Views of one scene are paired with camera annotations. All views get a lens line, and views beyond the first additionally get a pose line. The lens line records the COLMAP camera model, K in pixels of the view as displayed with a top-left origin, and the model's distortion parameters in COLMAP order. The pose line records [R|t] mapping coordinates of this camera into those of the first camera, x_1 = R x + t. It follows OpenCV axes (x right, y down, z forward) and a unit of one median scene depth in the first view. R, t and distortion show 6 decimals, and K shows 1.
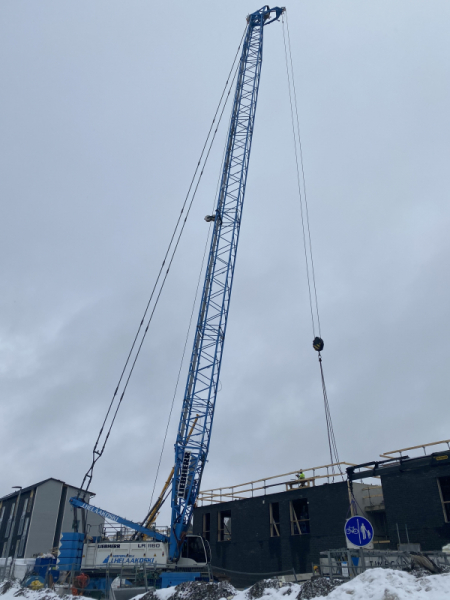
lens RADIAL K [[484.2, 0, 225.0], [0, 484.2, 300.0], [0, 0, 1]] dist [0.012089, 0.003120]
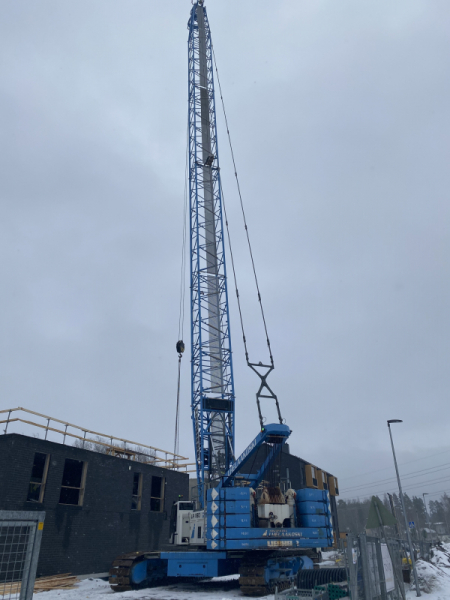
lens RADIAL K [[451.9, 0, 225.0], [0, 451.9, 300.0], [0, 0, 1]] dist [0.056416, -0.060081]
pose [[-0.545253, 0.352017, 0.760778, -0.793096], [-0.439733, 0.652552, -0.617099, 0.705049], [-0.713676, -0.671015, -0.201012, 1.356818]]
